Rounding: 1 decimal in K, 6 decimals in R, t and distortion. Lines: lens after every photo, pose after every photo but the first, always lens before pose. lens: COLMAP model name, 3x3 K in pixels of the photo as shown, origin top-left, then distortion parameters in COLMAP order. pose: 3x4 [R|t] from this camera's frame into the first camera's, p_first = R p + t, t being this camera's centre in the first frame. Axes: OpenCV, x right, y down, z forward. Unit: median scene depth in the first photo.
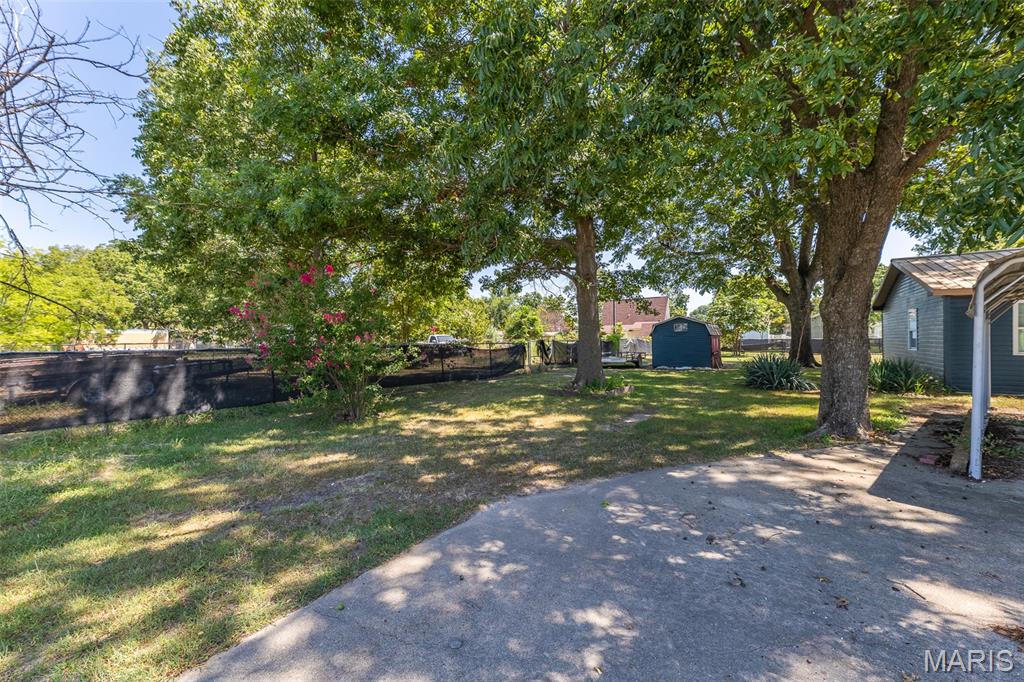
lens RADIAL K [[404.3, 0, 504.7], [0, 404.3, 342.8], [0, 0, 1]] dist [0.006787, -0.000288]
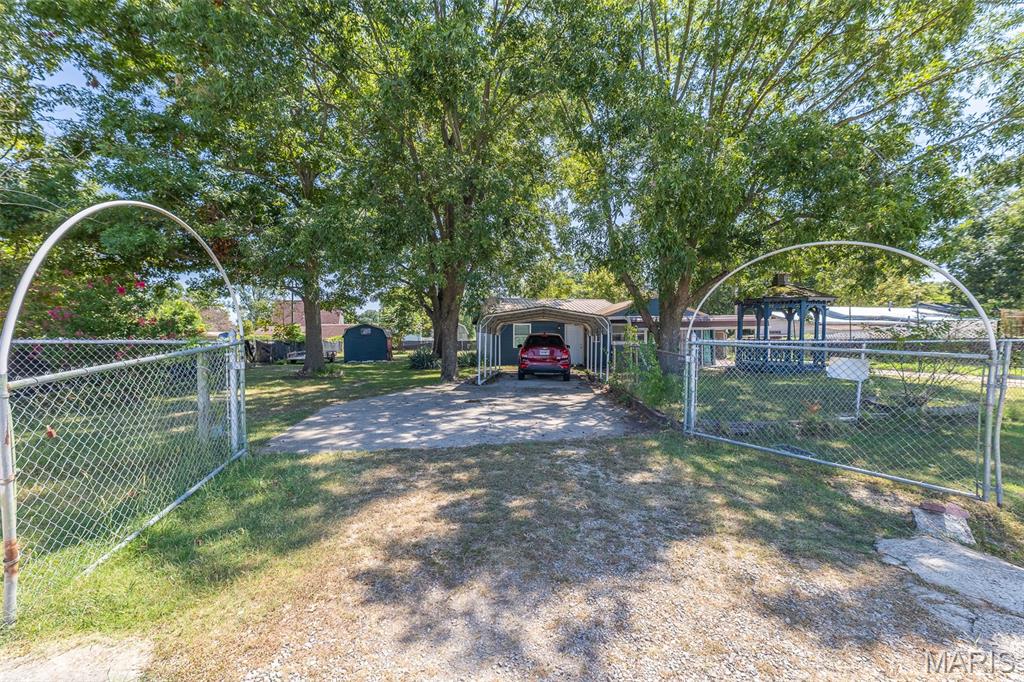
lens RADIAL K [[404.3, 0, 508.9], [0, 404.3, 344.9], [0, 0, 1]] dist [0.006787, -0.000288]
pose [[0.702220, -0.001874, 0.711957, -0.187695], [0.000819, 0.999998, 0.001824, 0.004870], [-0.711959, -0.000697, 0.702220, -0.282849]]
